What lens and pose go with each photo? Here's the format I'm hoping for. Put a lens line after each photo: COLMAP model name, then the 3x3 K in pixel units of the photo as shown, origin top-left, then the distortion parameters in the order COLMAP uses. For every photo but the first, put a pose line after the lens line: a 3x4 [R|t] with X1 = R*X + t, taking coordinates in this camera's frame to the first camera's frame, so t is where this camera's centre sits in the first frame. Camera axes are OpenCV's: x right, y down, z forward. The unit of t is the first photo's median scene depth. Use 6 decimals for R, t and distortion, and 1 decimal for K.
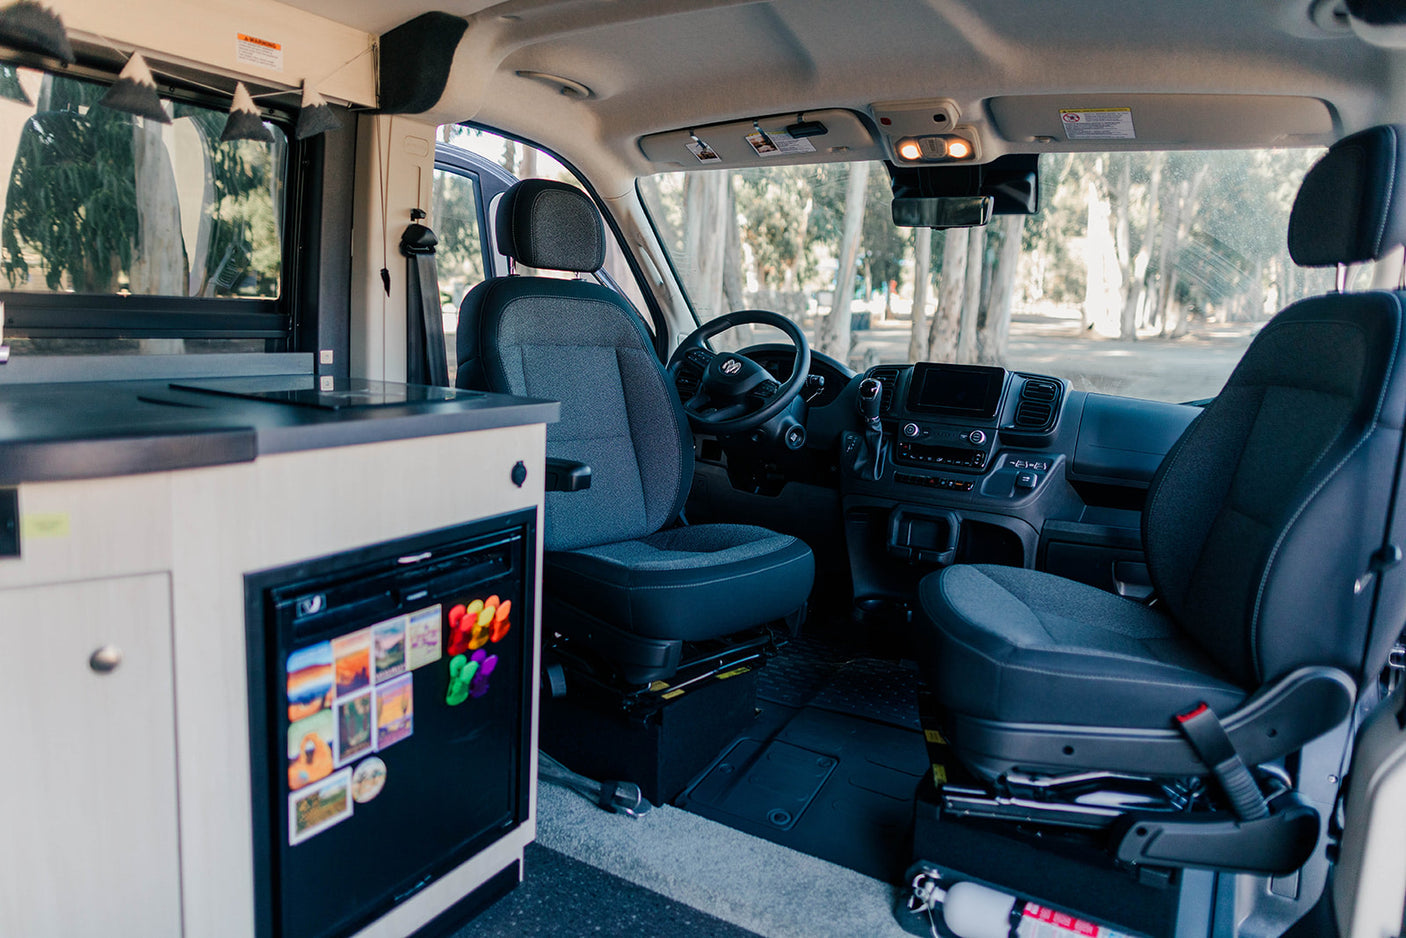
lens RADIAL K [[948.6, 0, 698.3], [0, 948.6, 458.2], [0, 0, 1]] dist [0.016970, -0.013380]
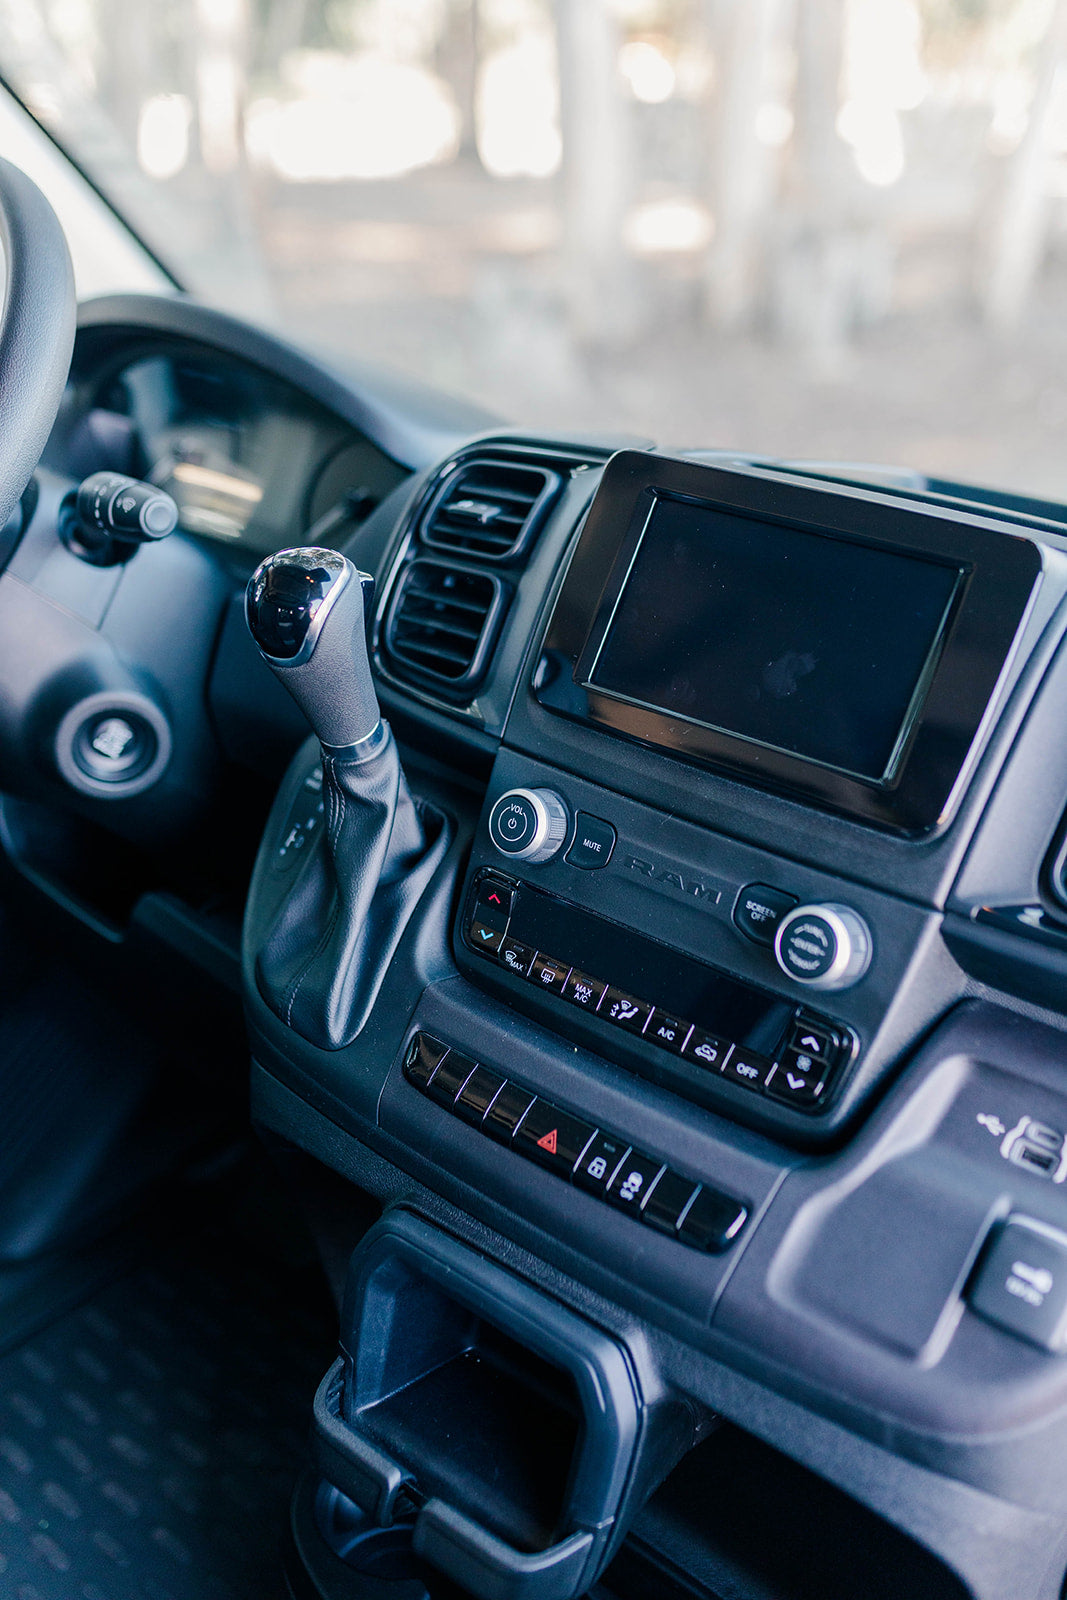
lens RADIAL K [[1510.8, 0, 529.5], [0, 1510.8, 798.8], [0, 0, 1]] dist [-0.003003, 0.000000]
pose [[0.986191, 0.079210, -0.145443, 0.380383], [-0.036464, 0.960508, 0.275854, -0.168032], [0.161550, -0.266741, 0.950132, 0.995726]]
